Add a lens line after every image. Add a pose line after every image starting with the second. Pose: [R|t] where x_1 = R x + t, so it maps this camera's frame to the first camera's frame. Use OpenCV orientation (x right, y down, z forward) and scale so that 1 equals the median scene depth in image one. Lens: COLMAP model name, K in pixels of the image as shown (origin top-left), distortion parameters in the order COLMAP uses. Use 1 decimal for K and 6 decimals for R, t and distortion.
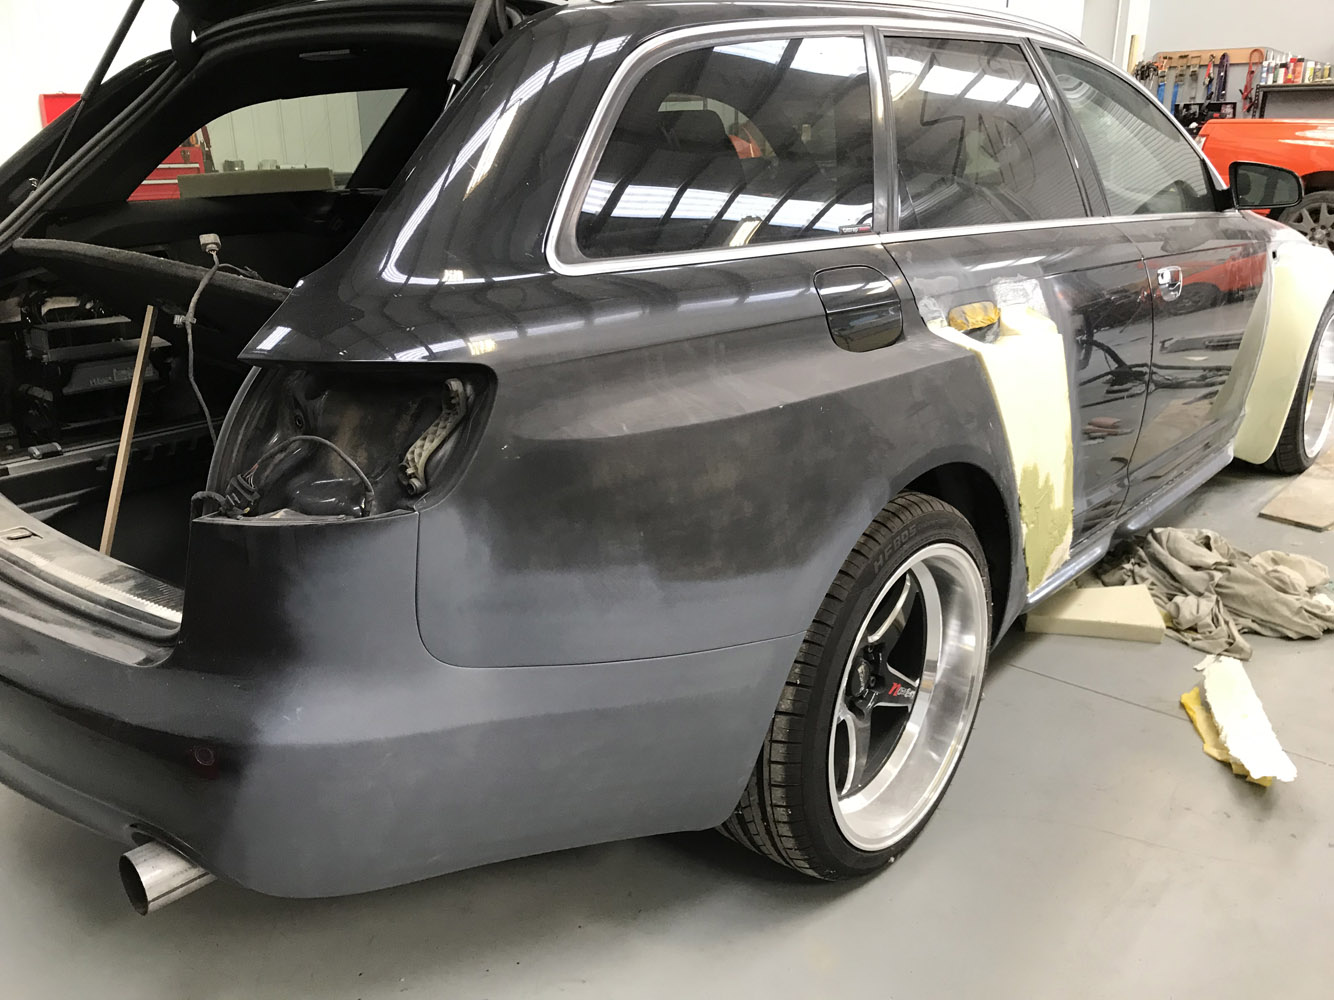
lens RADIAL K [[1141.2, 0, 667.0], [0, 1141.2, 500.0], [0, 0, 1]] dist [-0.001177, -0.113625]
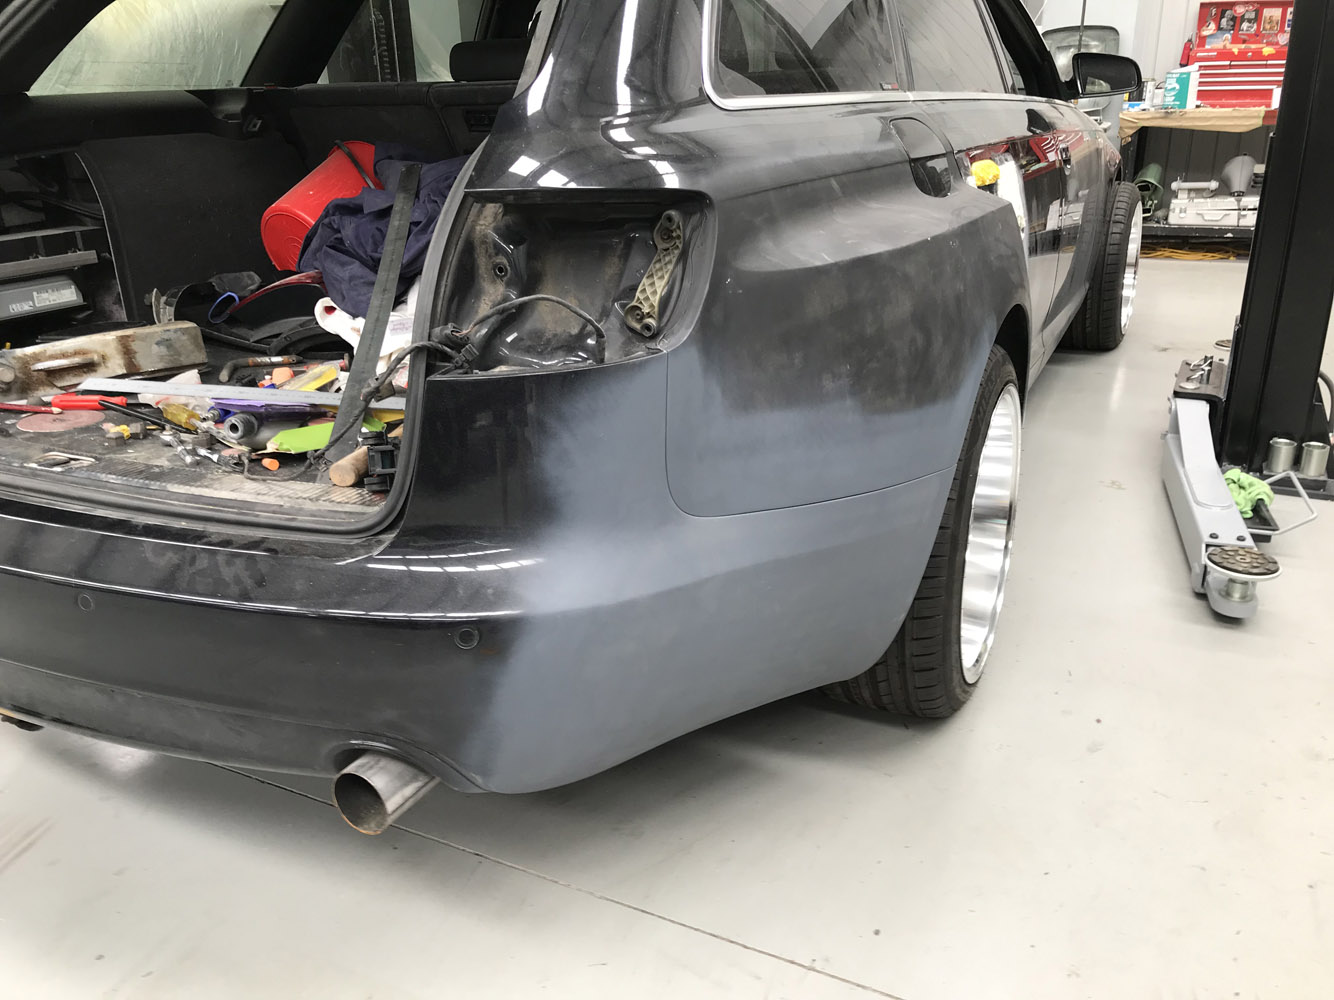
lens RADIAL K [[1141.2, 0, 667.0], [0, 1141.2, 500.0], [0, 0, 1]] dist [-0.001177, -0.113625]
pose [[0.975050, -0.105481, 0.195324, -0.380226], [0.094625, 0.993445, 0.064130, 0.066321], [-0.200808, -0.044047, 0.978640, 0.071004]]
